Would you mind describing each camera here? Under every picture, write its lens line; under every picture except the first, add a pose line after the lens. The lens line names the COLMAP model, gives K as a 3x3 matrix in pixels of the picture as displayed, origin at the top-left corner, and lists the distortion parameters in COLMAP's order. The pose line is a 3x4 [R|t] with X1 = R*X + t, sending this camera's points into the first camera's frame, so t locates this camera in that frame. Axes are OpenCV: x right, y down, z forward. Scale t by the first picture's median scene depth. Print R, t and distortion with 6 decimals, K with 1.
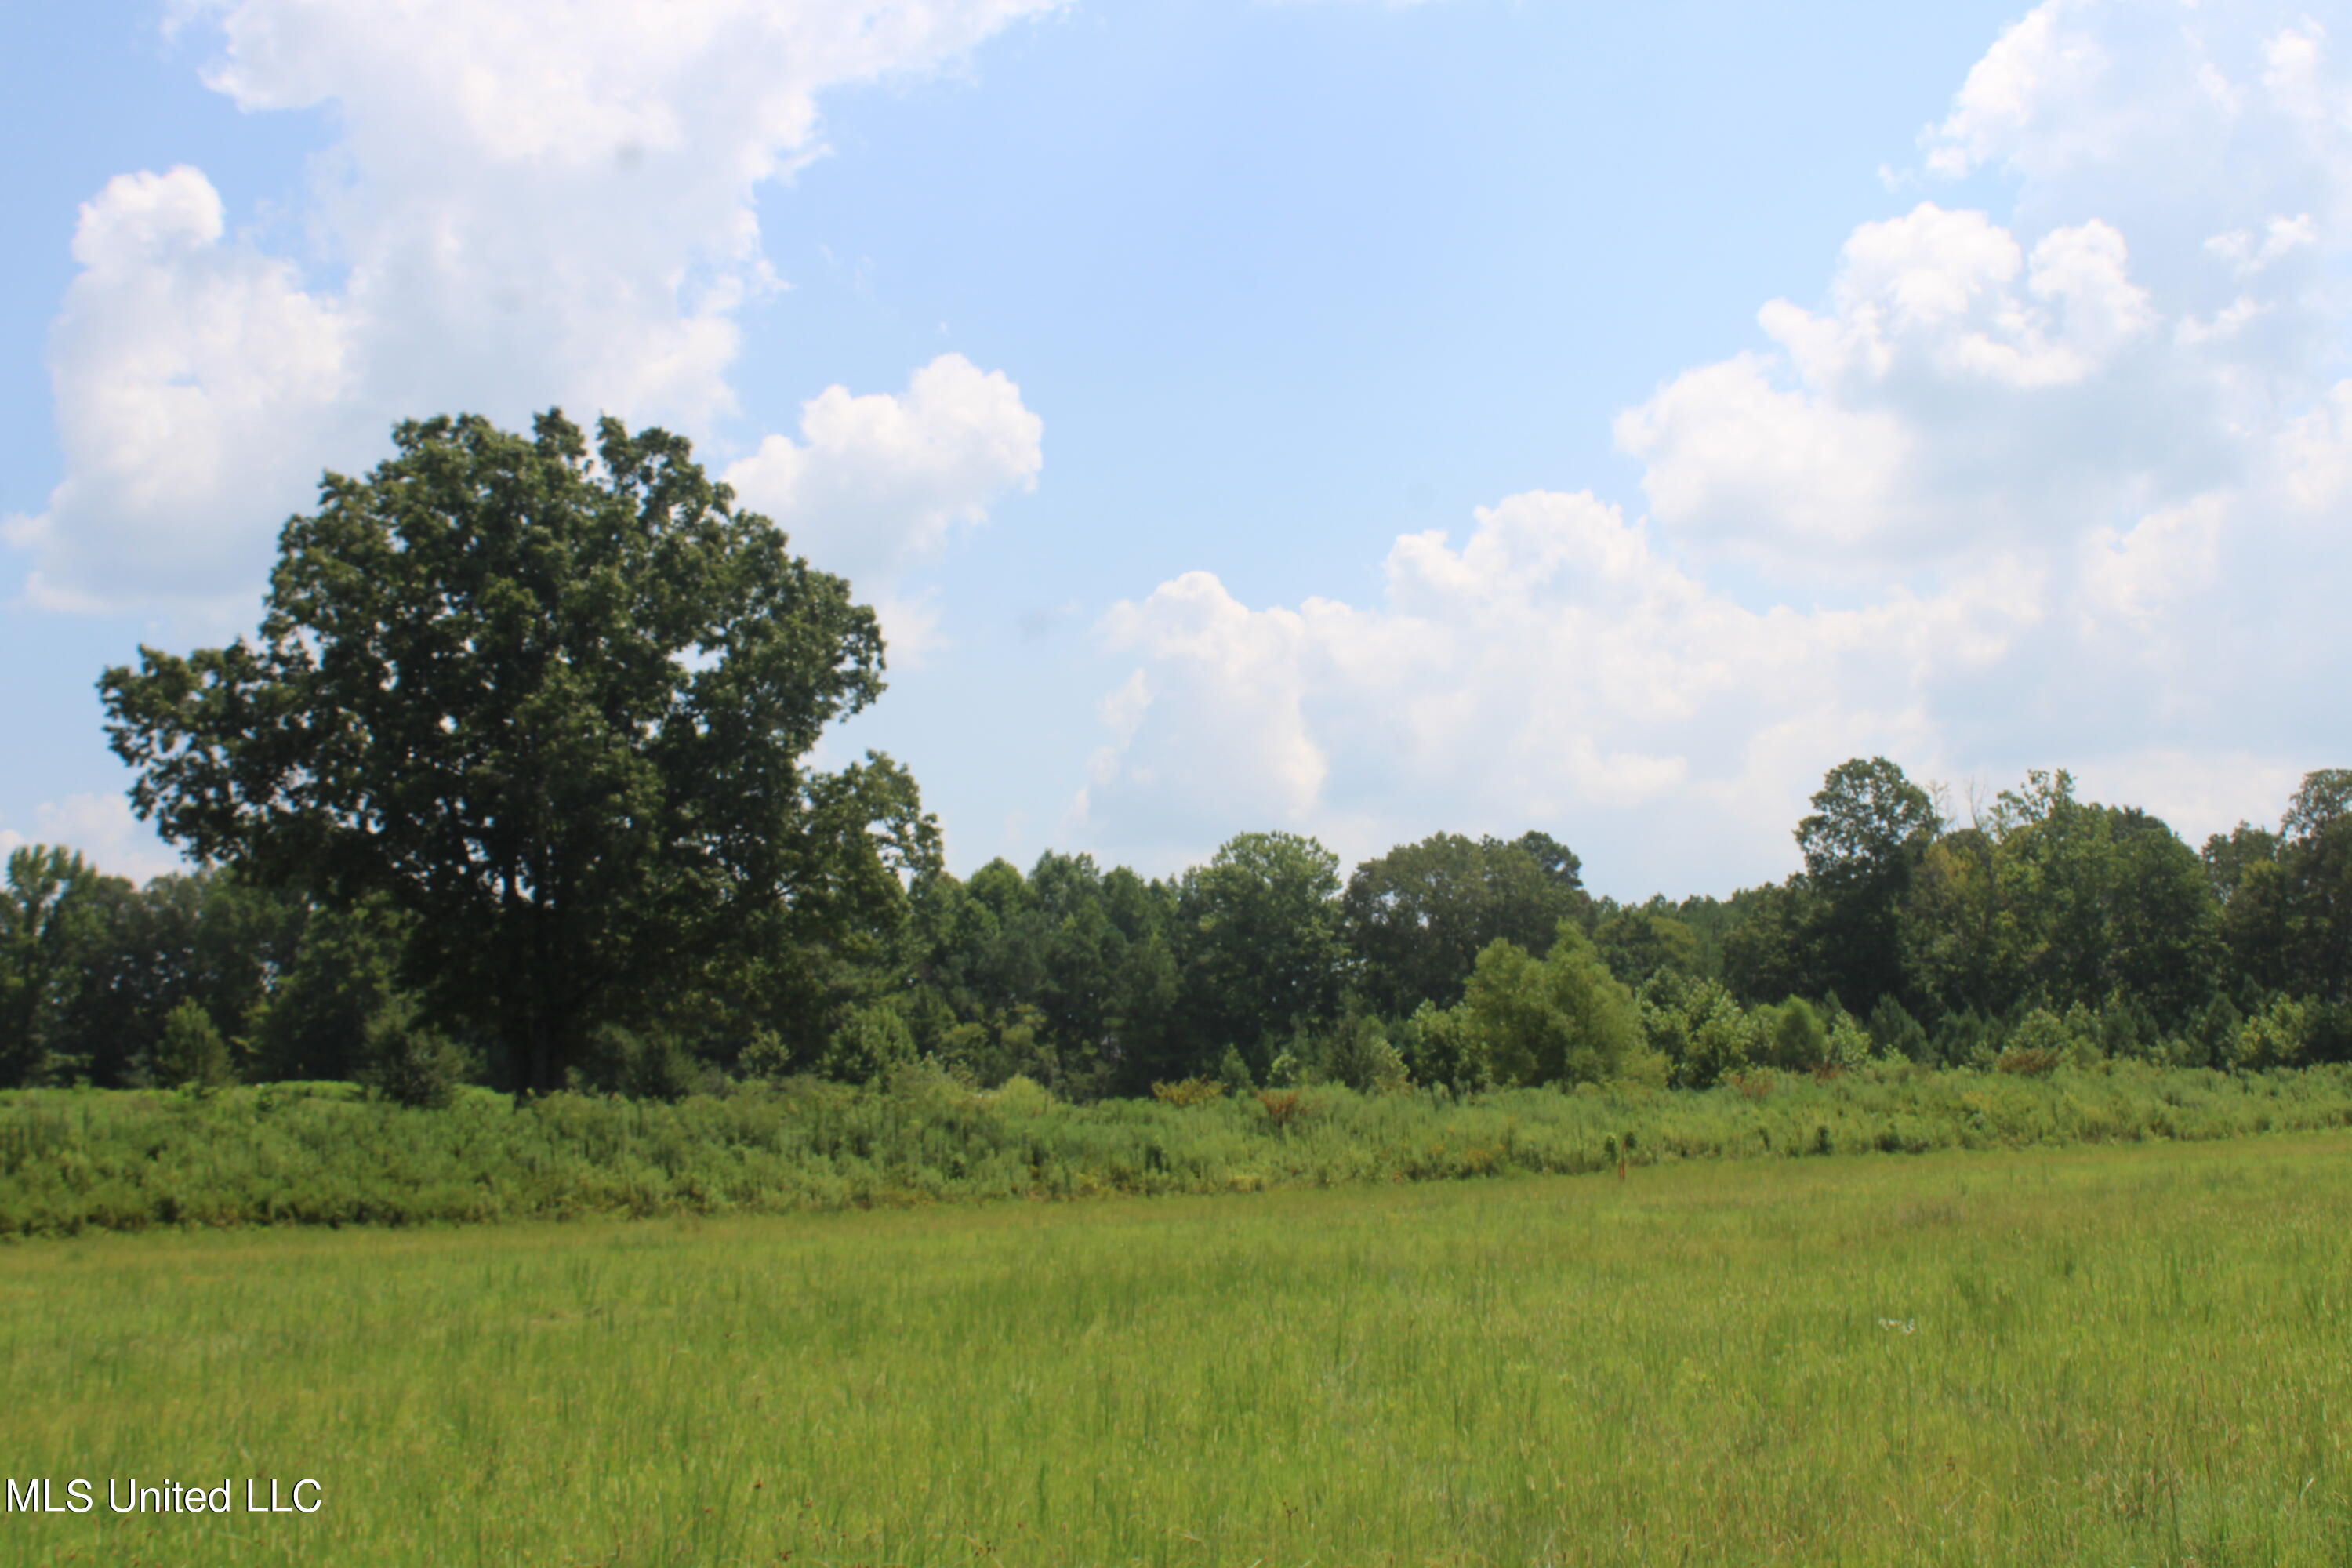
lens RADIAL K [[3703.5, 0, 1174.1], [0, 3703.5, 786.5], [0, 0, 1]] dist [-0.119795, 0.023244]
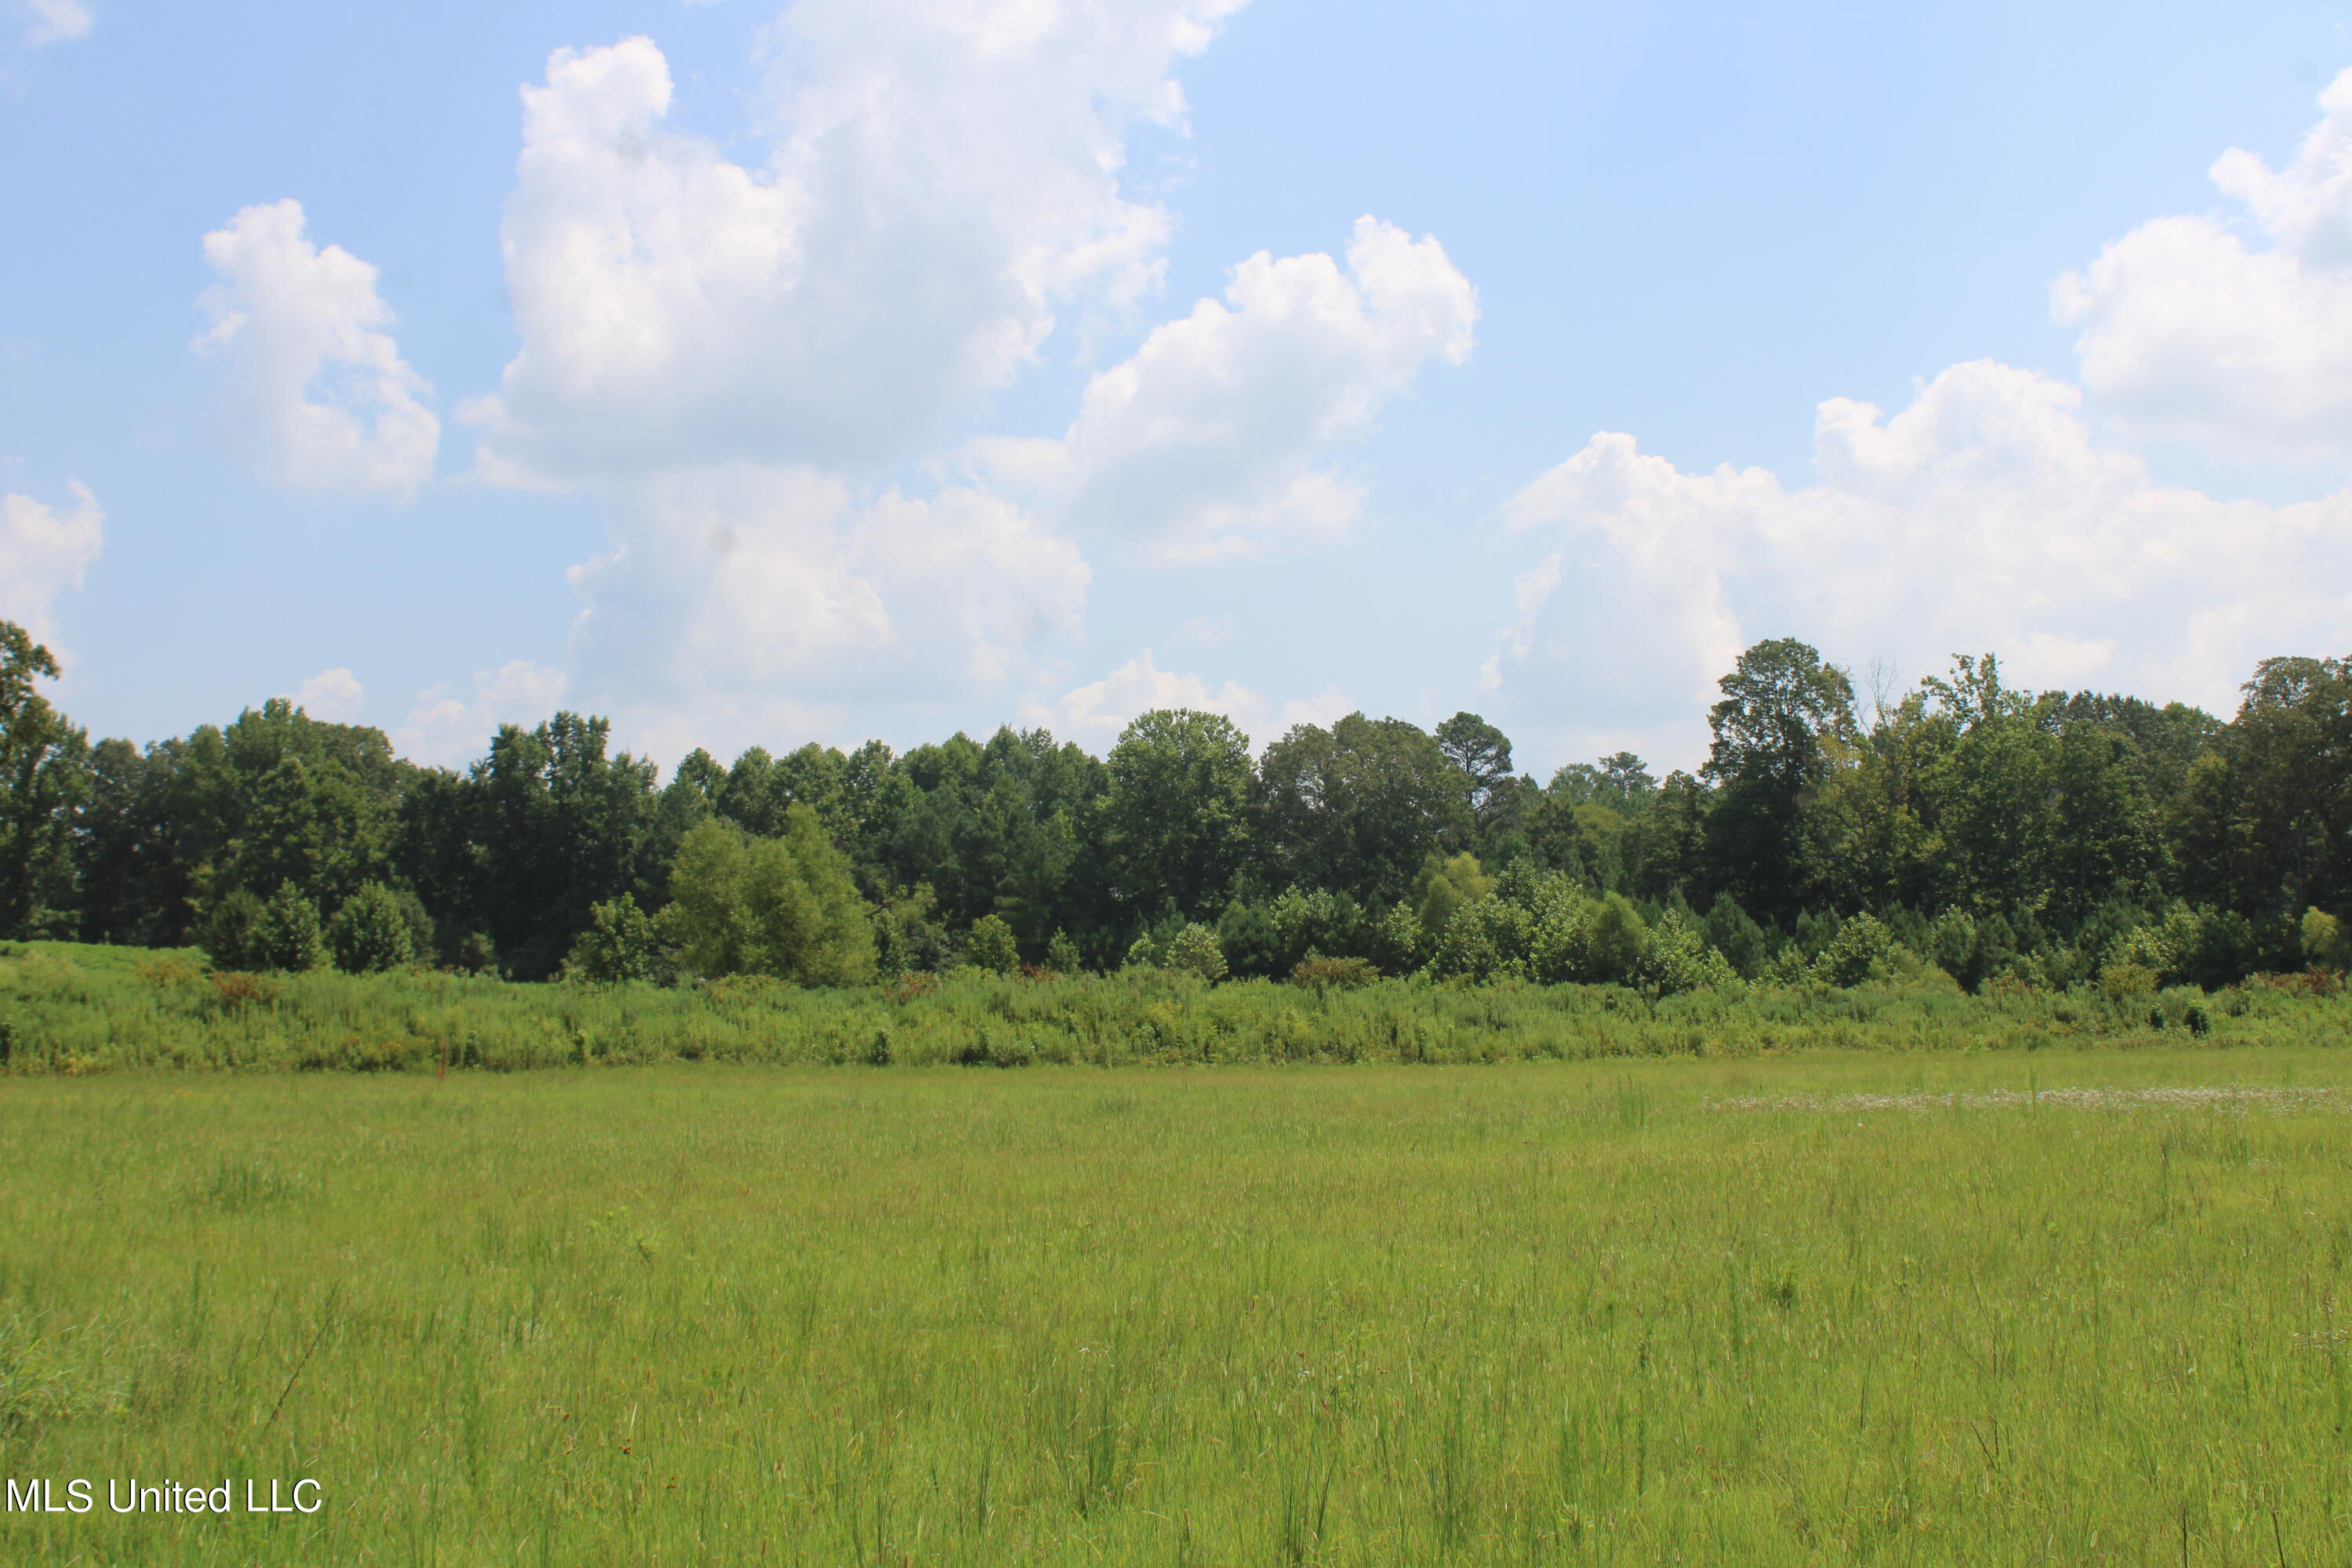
lens RADIAL K [[3703.5, 0, 1174.1], [0, 3703.5, 786.5], [0, 0, 1]] dist [-0.119795, 0.023244]
pose [[0.978879, 0.016823, -0.203745, 0.223409], [-0.009603, 0.999292, 0.036374, -0.002958], [0.204213, -0.033649, 0.978348, 0.048704]]
